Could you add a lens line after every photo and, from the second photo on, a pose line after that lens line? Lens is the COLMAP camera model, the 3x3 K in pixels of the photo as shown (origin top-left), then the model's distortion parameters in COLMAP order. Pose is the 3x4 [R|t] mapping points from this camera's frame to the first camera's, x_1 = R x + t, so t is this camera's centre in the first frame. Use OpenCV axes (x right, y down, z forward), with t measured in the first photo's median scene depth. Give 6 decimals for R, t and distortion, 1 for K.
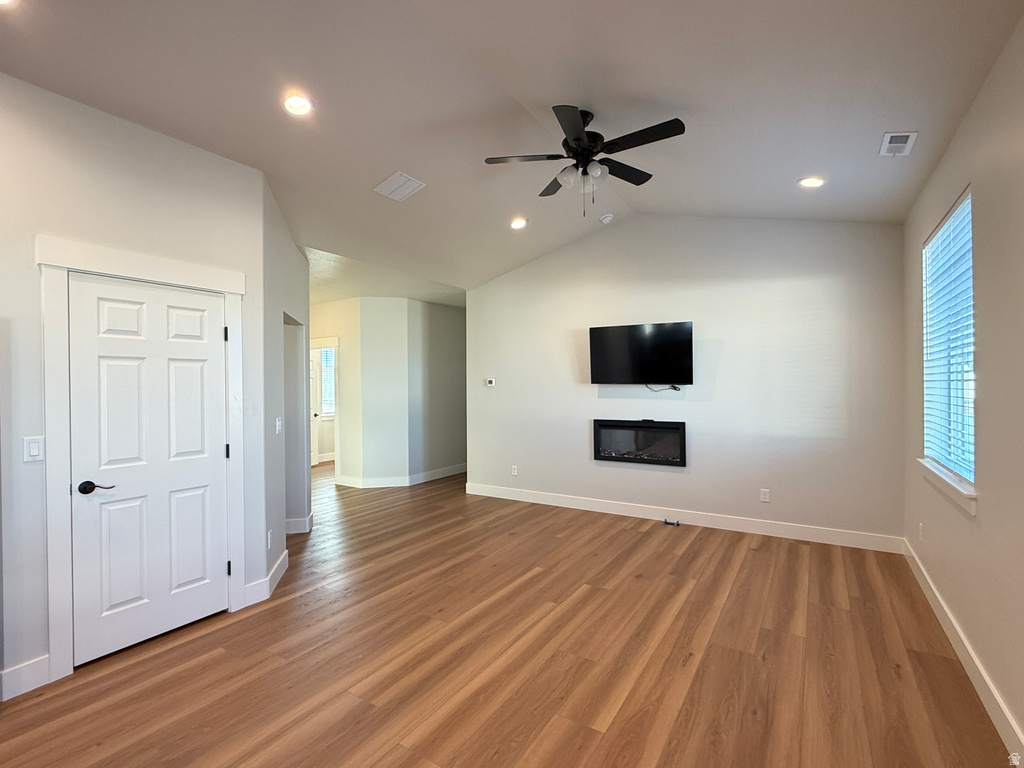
lens RADIAL K [[474.2, 0, 513.1], [0, 474.2, 385.6], [0, 0, 1]] dist [0.000218, 0.000307]
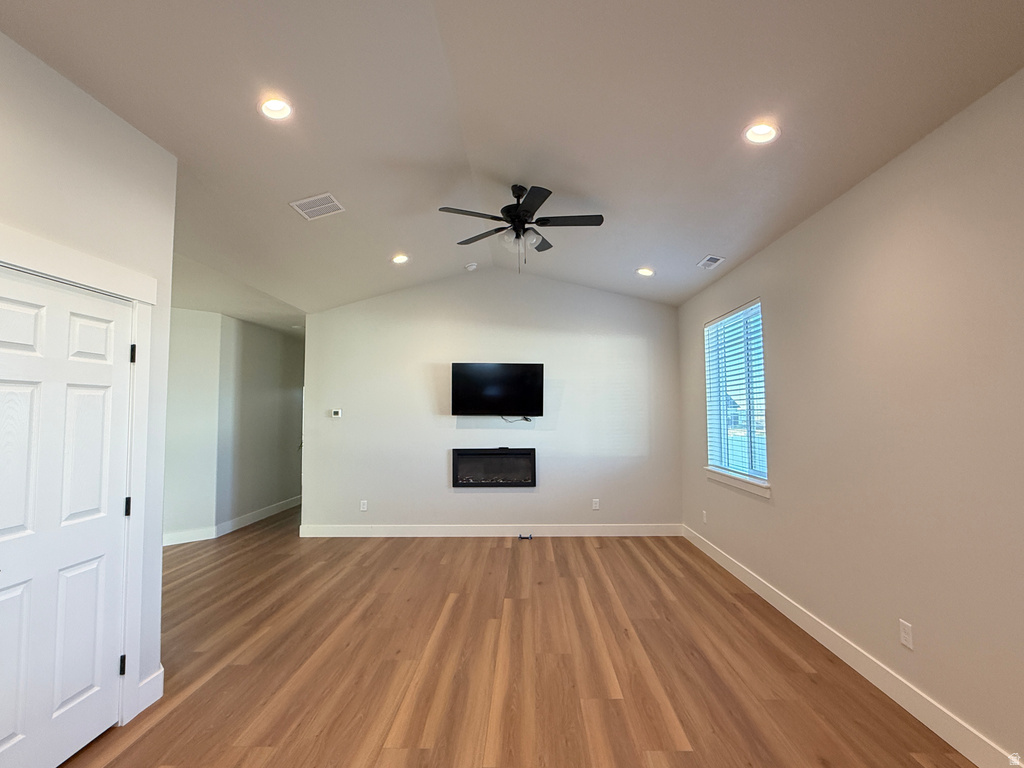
lens RADIAL K [[474.2, 0, 512.9], [0, 474.2, 385.2], [0, 0, 1]] dist [0.000218, 0.000307]
pose [[0.859240, 0.032609, 0.510533, -0.445935], [-0.001025, 0.998074, -0.062024, -0.009319], [-0.511572, 0.052770, 0.857618, 0.019809]]
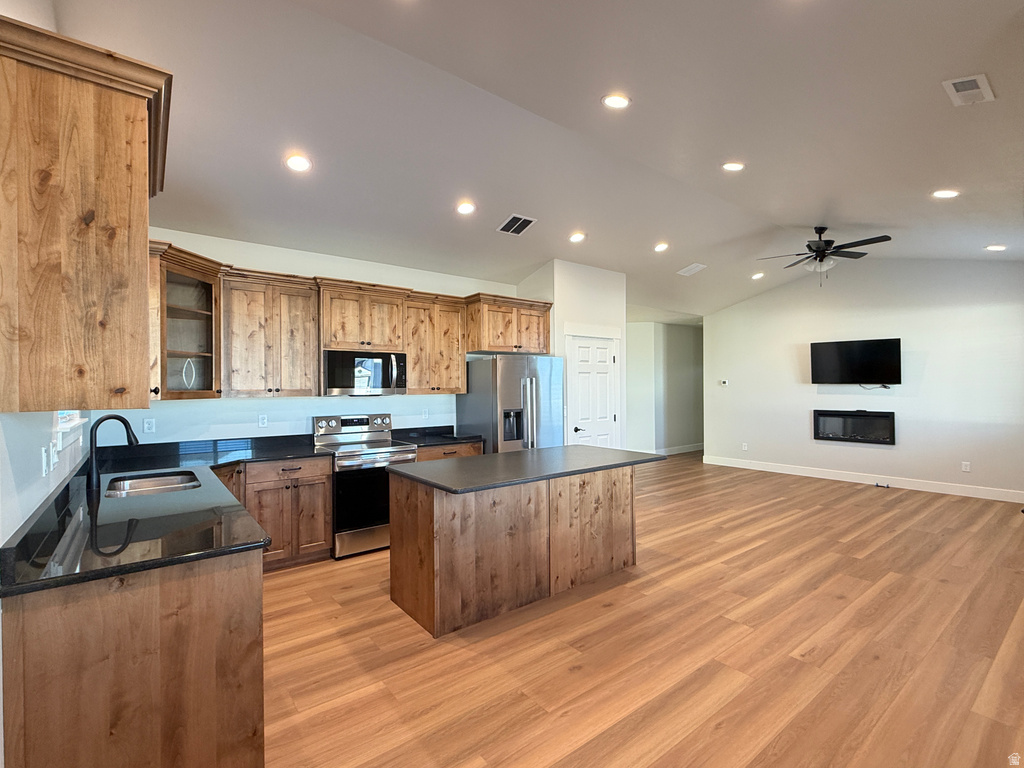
lens RADIAL K [[474.2, 0, 513.5], [0, 474.2, 385.4], [0, 0, 1]] dist [0.000218, 0.000307]
pose [[0.943010, -0.000145, -0.332763, -0.325230], [0.000675, 0.999999, 0.001476, -0.002386], [0.332763, -0.001616, 0.943009, -0.983258]]
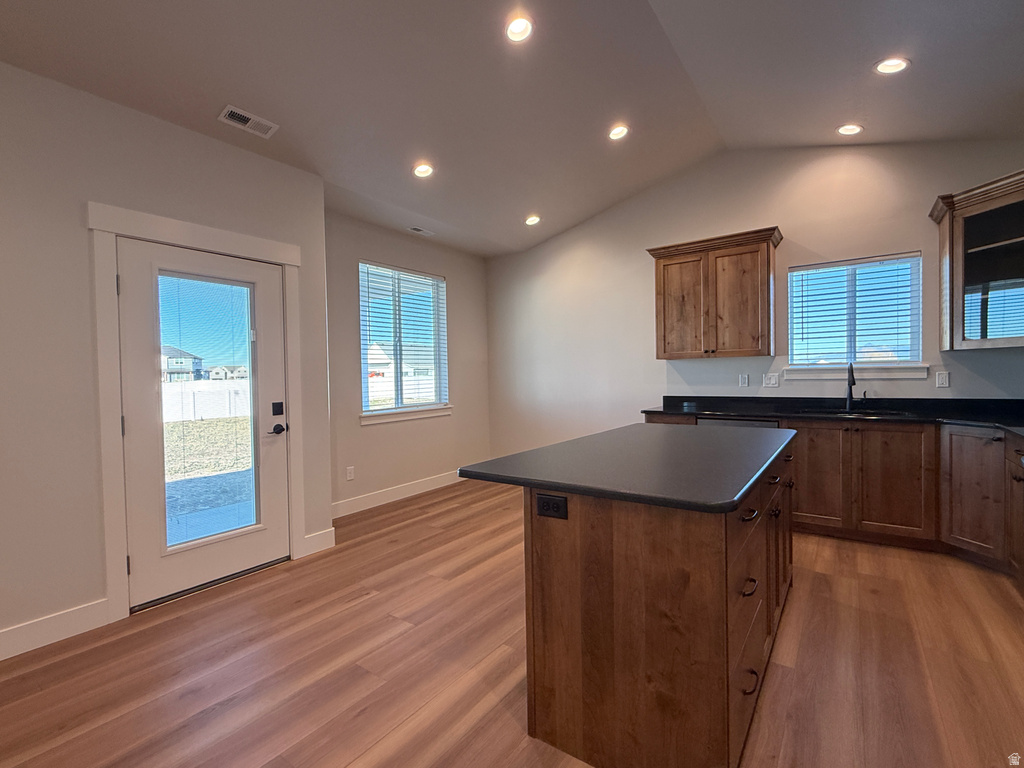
lens RADIAL K [[474.2, 0, 513.0], [0, 474.2, 387.1], [0, 0, 1]] dist [0.000218, 0.000307]
pose [[-0.998582, 0.027383, 0.045663, -0.450896], [0.028388, 0.999366, 0.021506, 0.060221], [-0.045045, 0.022772, -0.998725, 0.773679]]
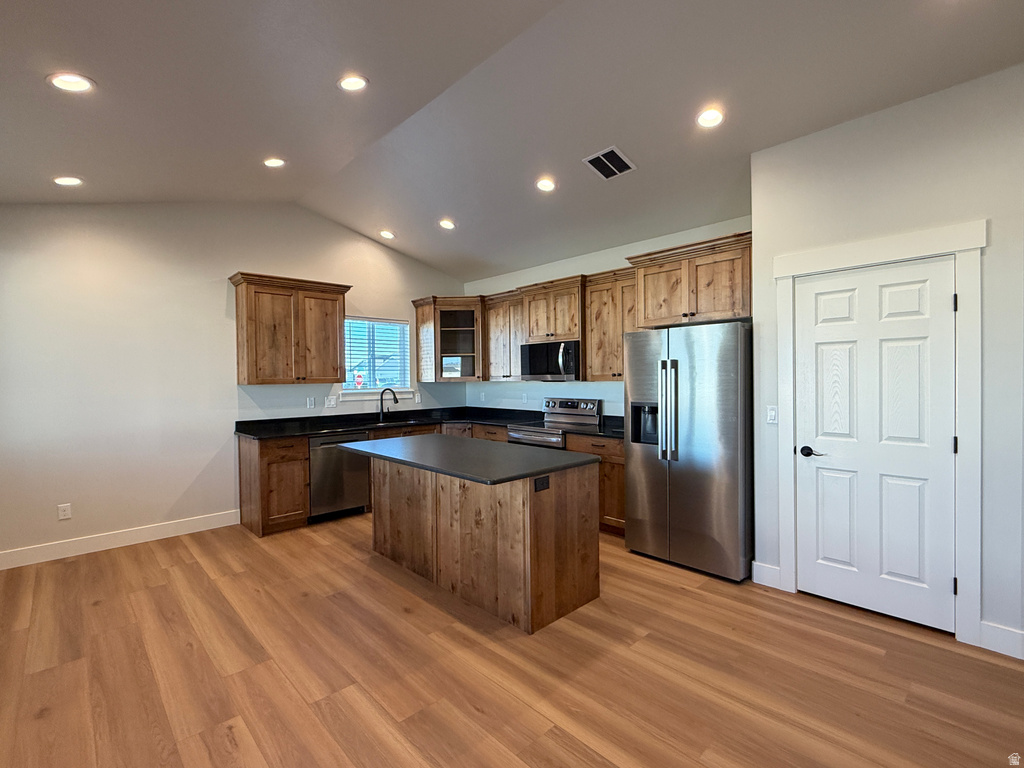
lens RADIAL K [[474.2, 0, 512.0], [0, 474.2, 385.3], [0, 0, 1]] dist [0.000218, 0.000307]
pose [[-0.235756, 0.028934, -0.971381, 0.362552], [0.017019, 0.999526, 0.025642, -0.000285], [0.971663, -0.010487, -0.236137, 0.426705]]
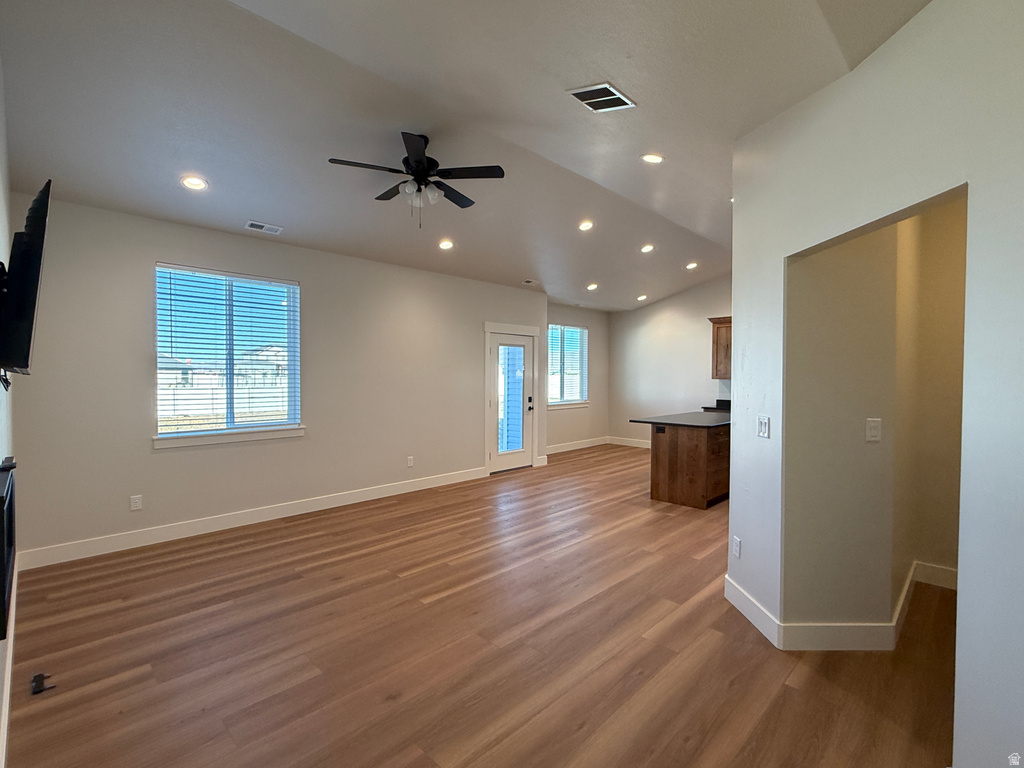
lens RADIAL K [[474.2, 0, 514.8], [0, 474.2, 384.2], [0, 0, 1]] dist [0.000218, 0.000307]
pose [[-0.978100, 0.002161, 0.208123, -0.308902], [0.005060, 0.999897, 0.013397, 0.007981], [-0.208073, 0.014157, -0.978011, 2.058631]]
